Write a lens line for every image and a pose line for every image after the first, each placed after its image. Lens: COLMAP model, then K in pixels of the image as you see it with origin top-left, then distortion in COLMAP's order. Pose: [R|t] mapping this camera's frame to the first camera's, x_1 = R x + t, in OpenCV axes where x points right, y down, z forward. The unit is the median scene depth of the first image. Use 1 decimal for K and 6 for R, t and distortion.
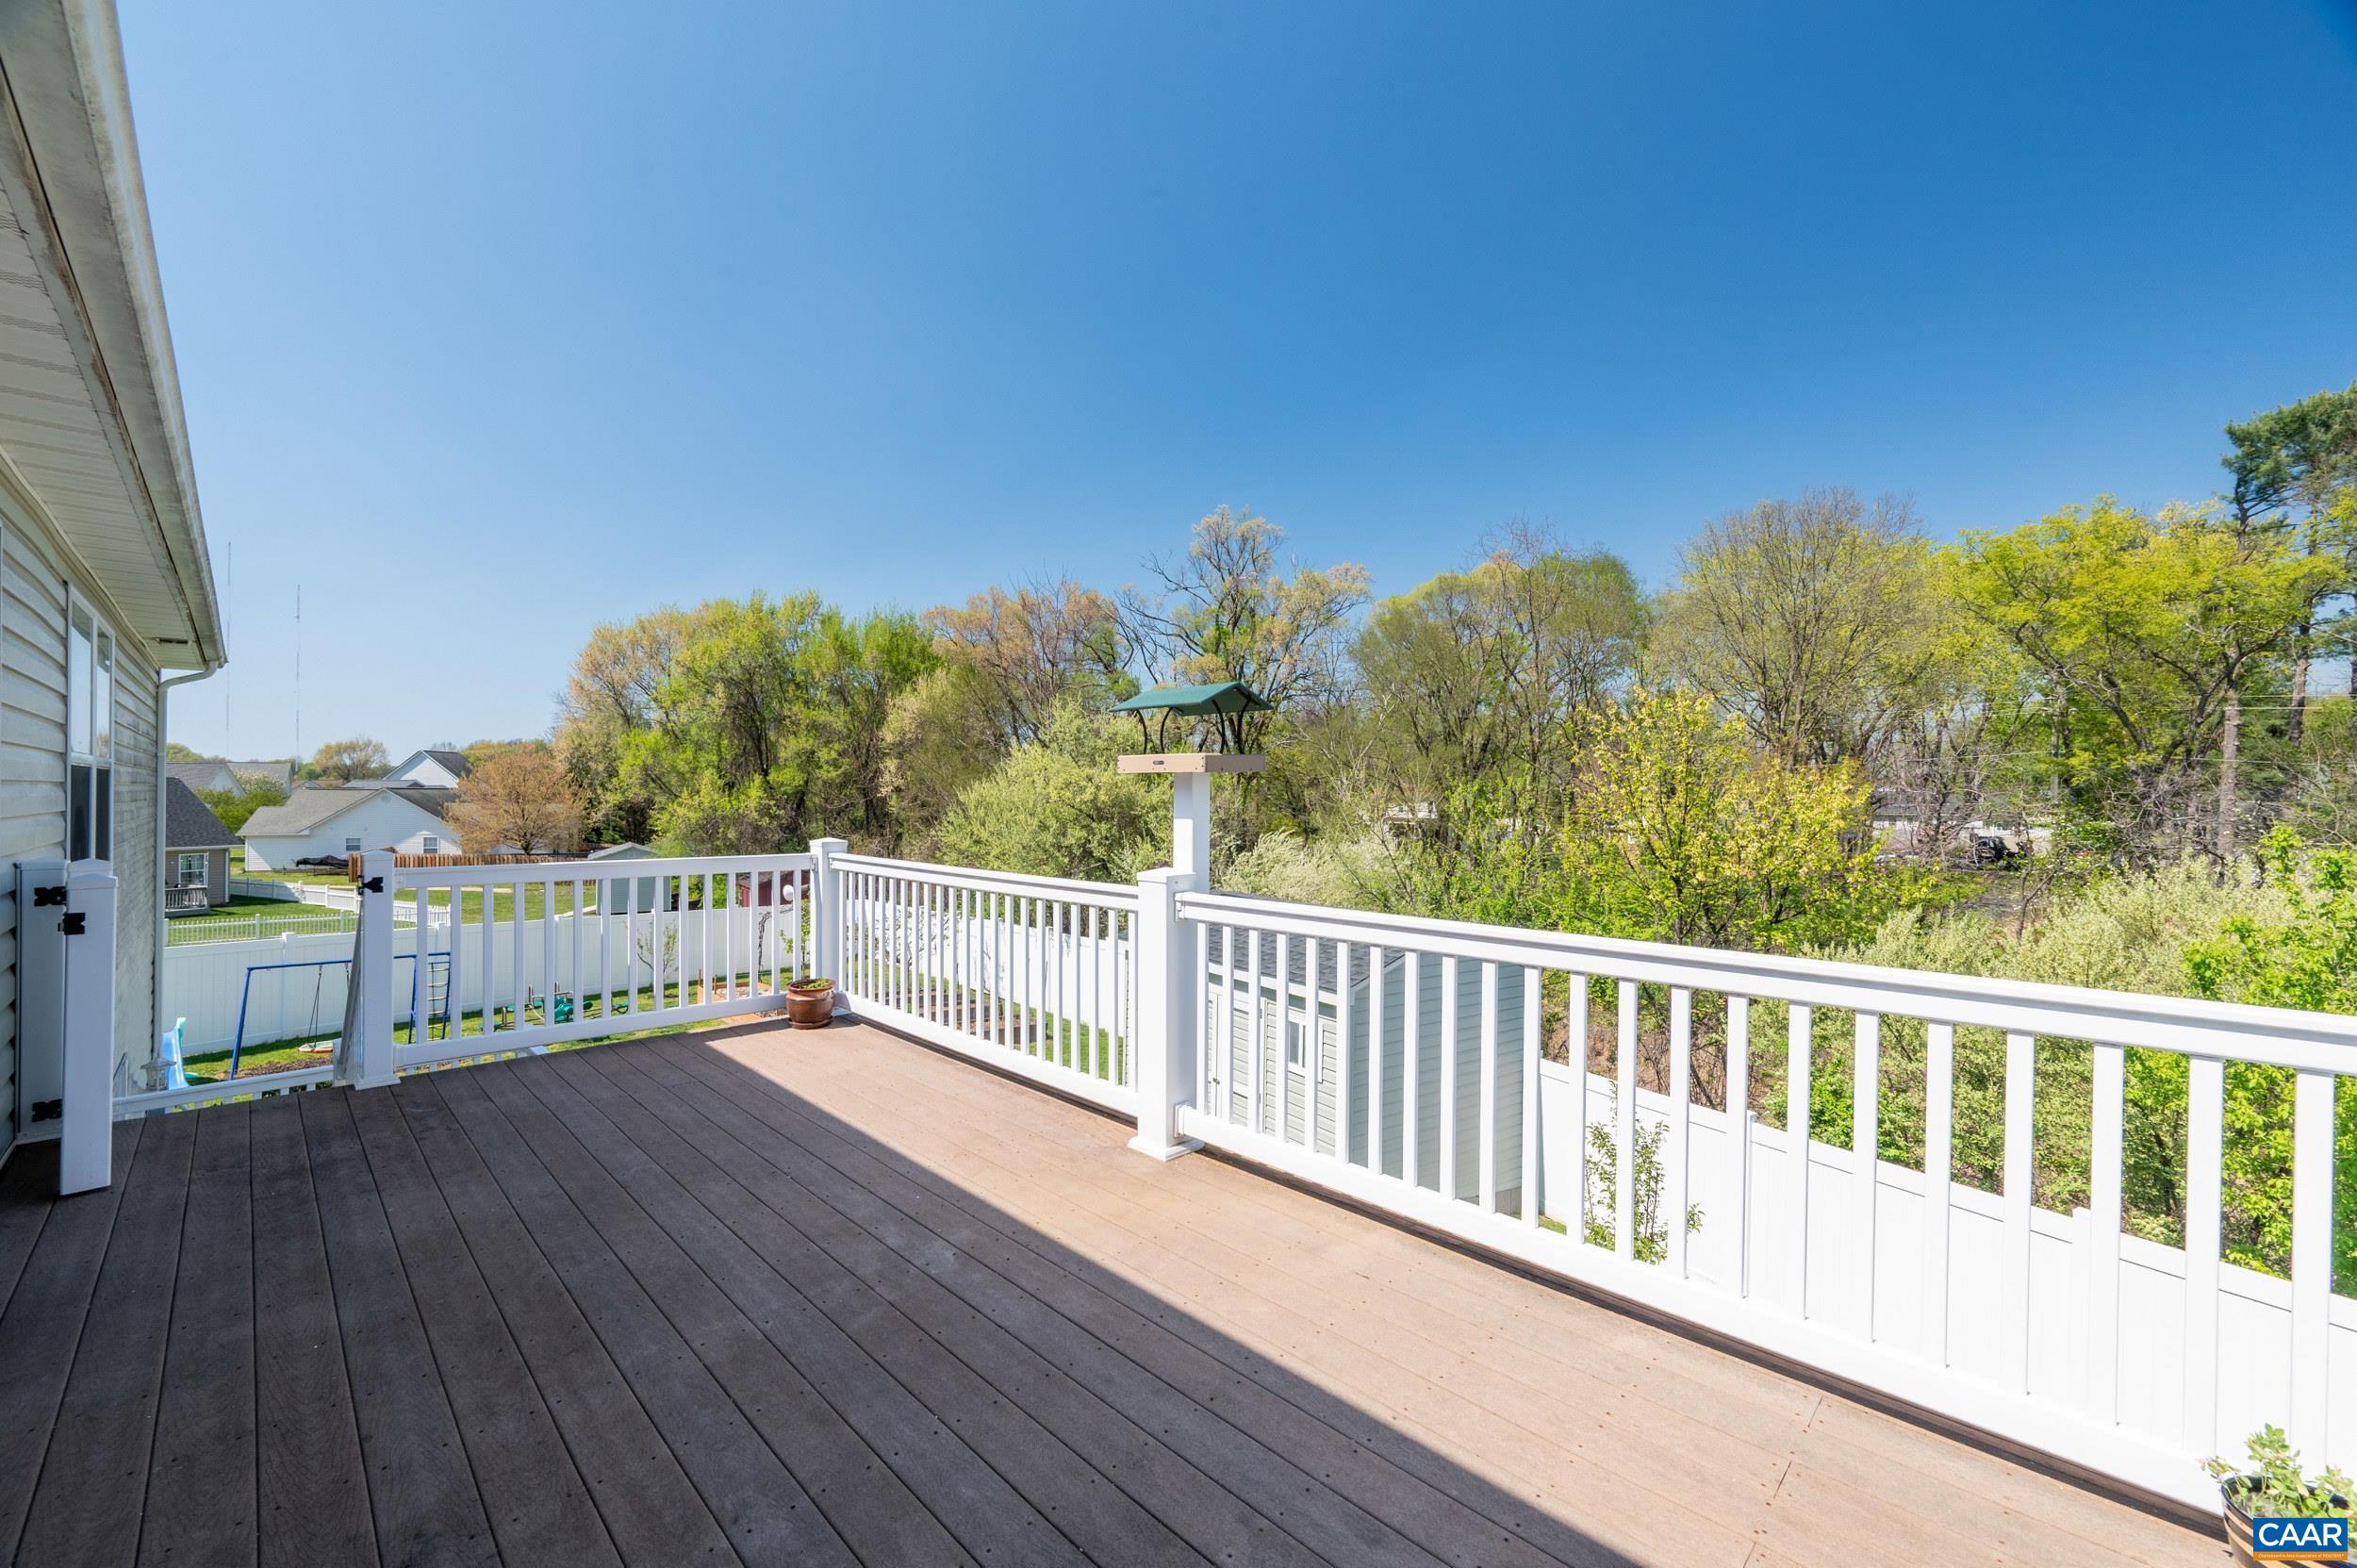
lens RADIAL K [[933.7, 0, 1183.9], [0, 933.7, 791.6], [0, 0, 1]] dist [0.001156, 0.000211]
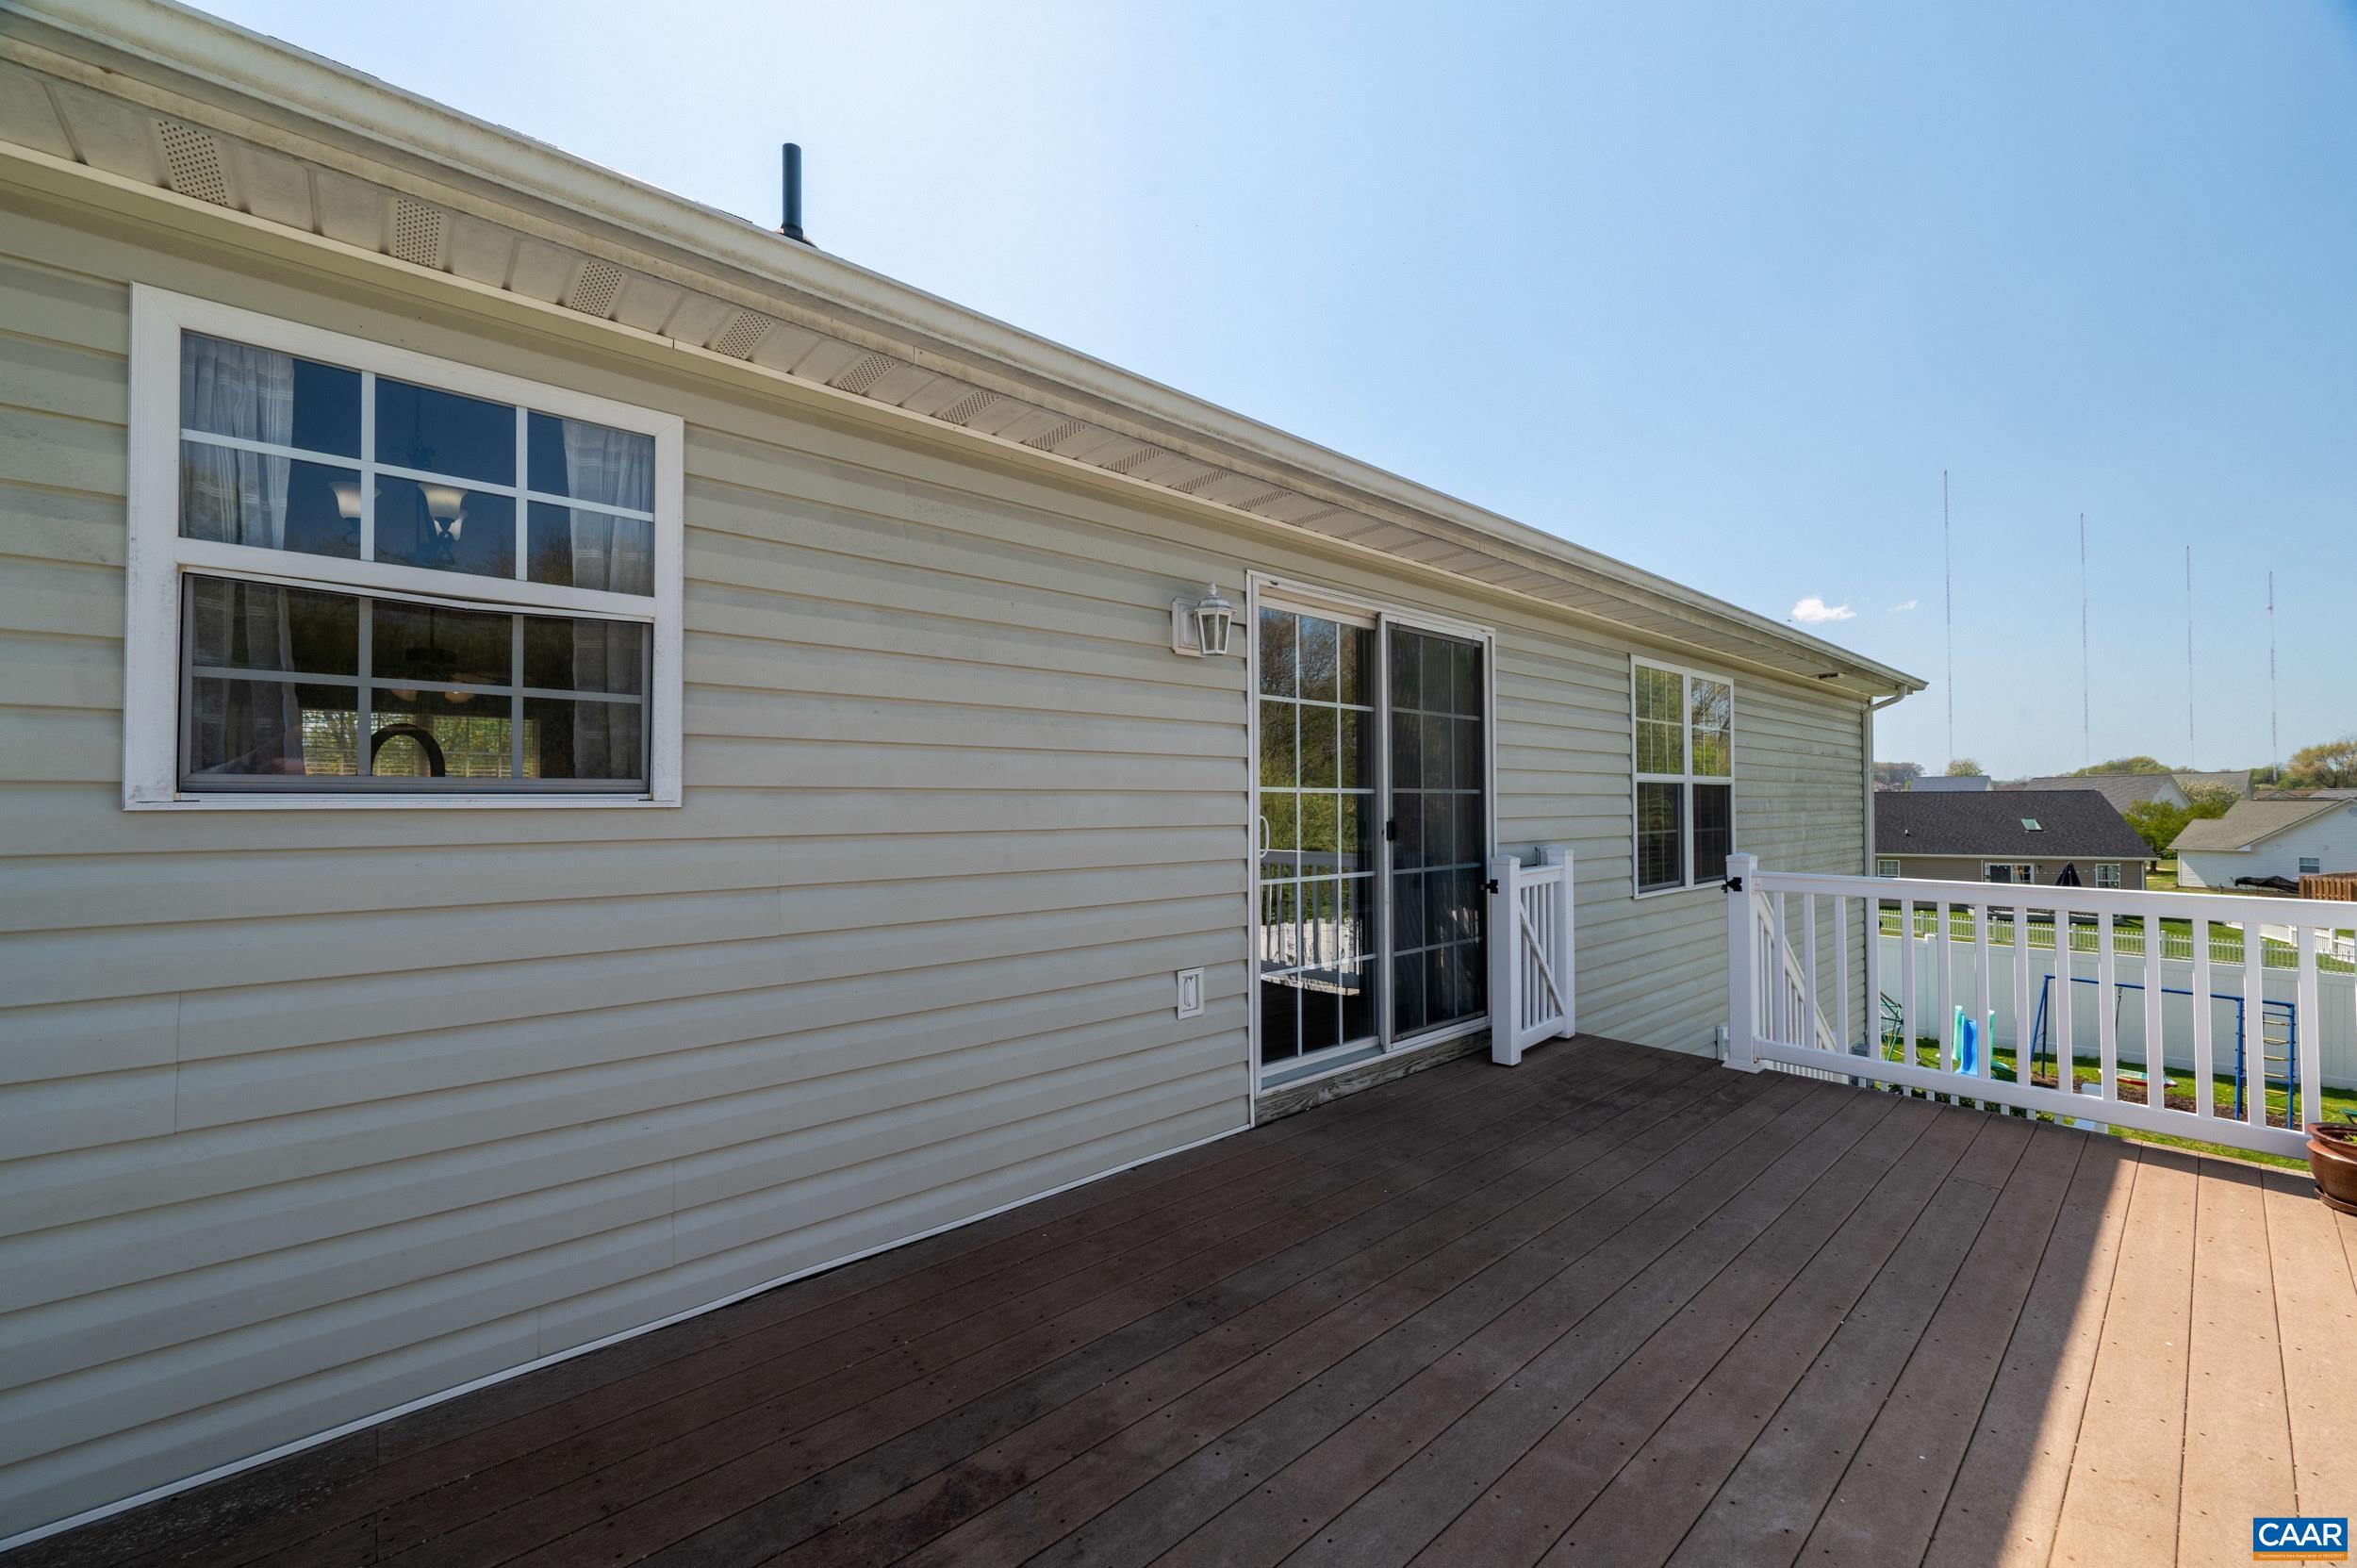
lens RADIAL K [[933.7, 0, 1183.9], [0, 933.7, 791.6], [0, 0, 1]] dist [0.001156, 0.000211]
pose [[-0.064394, -0.017023, -0.997779, 0.304522], [0.003960, 0.999842, -0.017313, 0.007486], [0.997917, -0.005067, -0.064316, 0.471339]]
